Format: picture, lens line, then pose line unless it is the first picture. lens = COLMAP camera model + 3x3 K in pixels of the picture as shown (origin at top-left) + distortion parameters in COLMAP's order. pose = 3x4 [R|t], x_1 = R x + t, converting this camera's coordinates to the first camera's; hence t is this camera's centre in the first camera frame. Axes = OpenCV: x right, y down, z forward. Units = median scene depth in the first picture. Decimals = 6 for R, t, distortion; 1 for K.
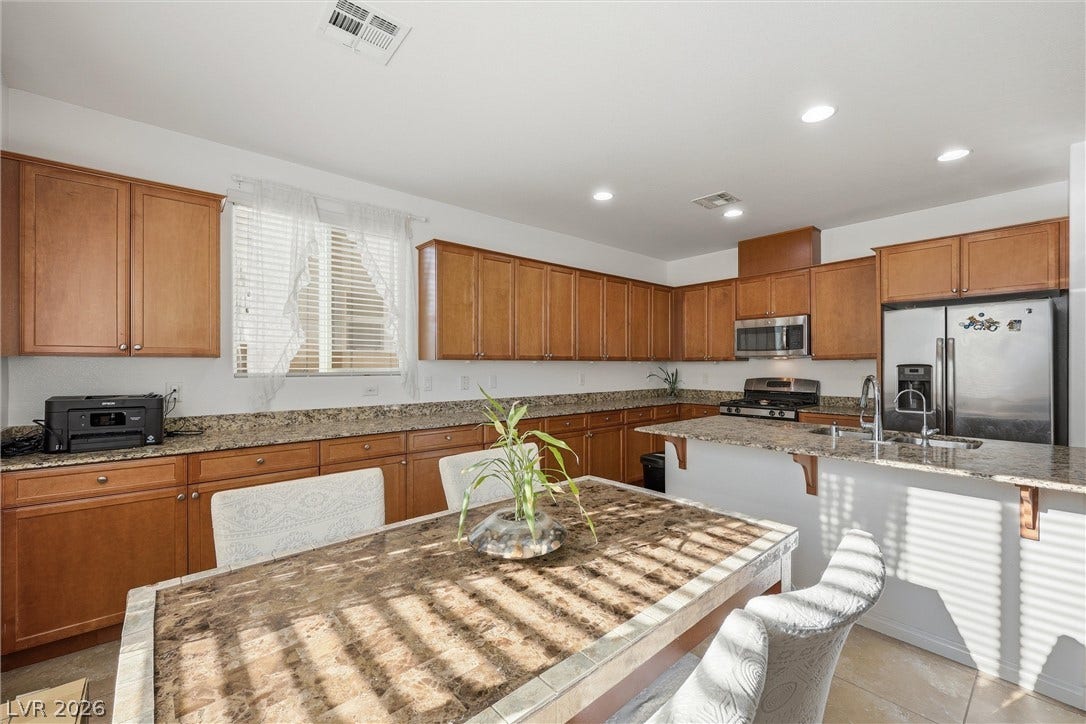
lens RADIAL K [[443.8, 0, 547.5], [0, 443.8, 364.2], [0, 0, 1]] dist [0.000151, 0.000067]
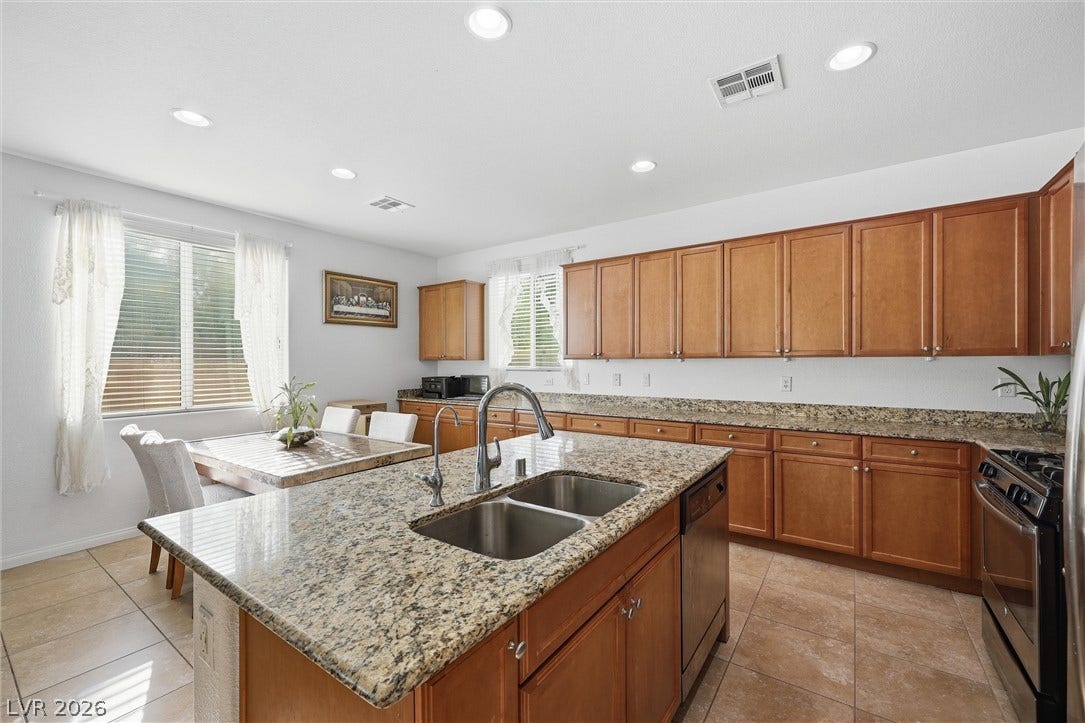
lens RADIAL K [[443.4, 0, 547.0], [0, 443.4, 363.7], [0, 0, 1]] dist [0.000151, 0.000067]
pose [[0.242834, -0.001217, -0.970067, 0.908063], [0.001389, 0.999999, -0.000907, 0.003346], [0.970067, -0.001127, 0.242835, 0.607267]]
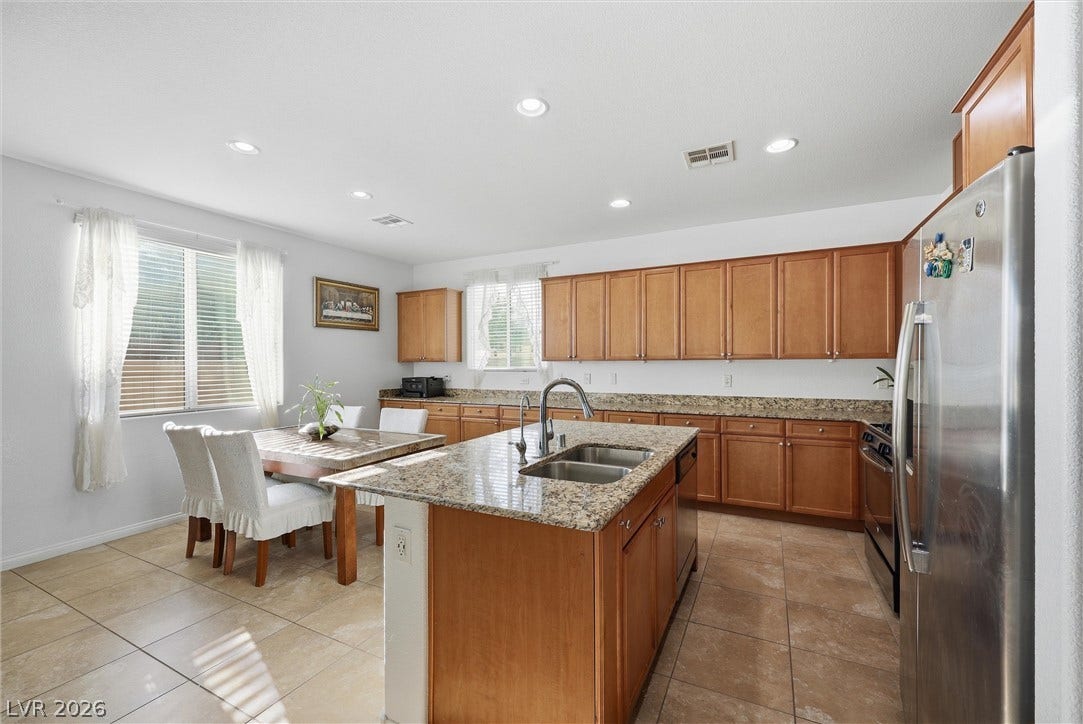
lens RADIAL K [[445.4, 0, 543.3], [0, 445.4, 365.0], [0, 0, 1]] dist [-0.000223, 0.000045]
pose [[0.375601, -0.001844, -0.926780, 1.028553], [0.002672, 0.999996, -0.000907, 0.003816], [0.926777, -0.002135, 0.375605, 0.431677]]
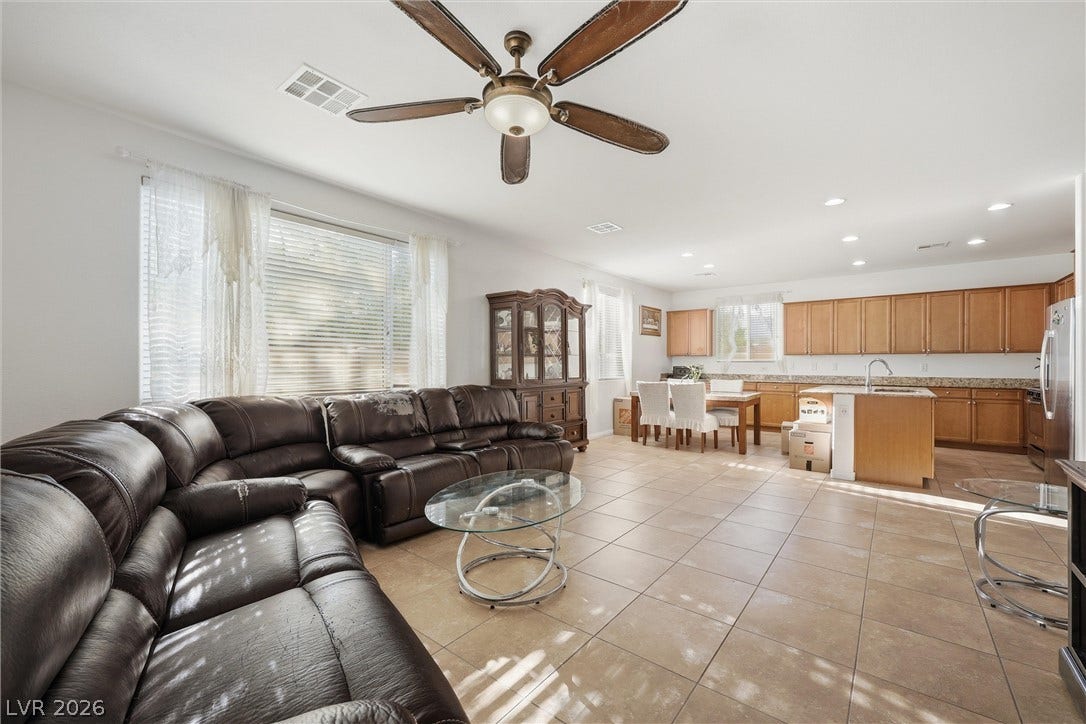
lens RADIAL K [[441.1, 0, 547.1], [0, 441.1, 363.6], [0, 0, 1]] dist [0.000061, -0.000045]
pose [[0.186537, -0.004460, -0.982438, 1.652475], [-0.006674, 0.999961, -0.005807, 0.052230], [0.982425, 0.007640, 0.186500, -0.588178]]
